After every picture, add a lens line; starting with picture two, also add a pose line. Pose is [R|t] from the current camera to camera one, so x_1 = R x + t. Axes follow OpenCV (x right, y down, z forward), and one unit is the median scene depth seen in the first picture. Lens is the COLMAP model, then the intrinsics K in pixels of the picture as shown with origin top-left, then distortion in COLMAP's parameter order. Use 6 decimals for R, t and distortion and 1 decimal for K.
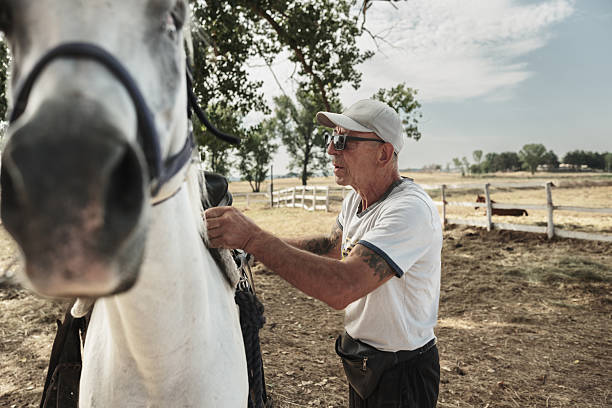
lens RADIAL K [[435.9, 0, 306.0], [0, 435.9, 204.0], [0, 0, 1]] dist [-0.040263, 0.001678]
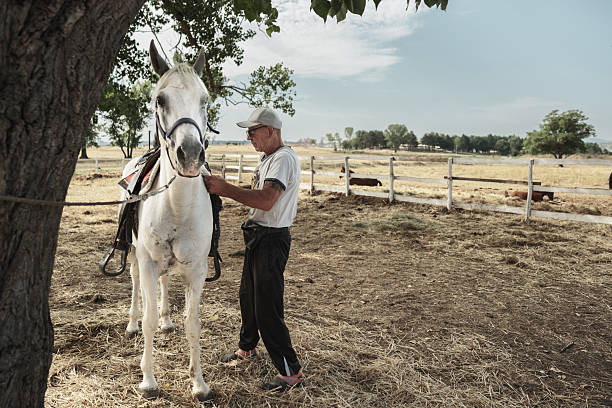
lens RADIAL K [[435.9, 0, 306.0], [0, 435.9, 204.0], [0, 0, 1]] dist [-0.040263, 0.001678]
pose [[0.960355, 0.011775, 0.278530, -0.019564], [-0.030260, 0.997607, 0.062159, 0.009499], [-0.277132, -0.068123, 0.958414, -0.107707]]
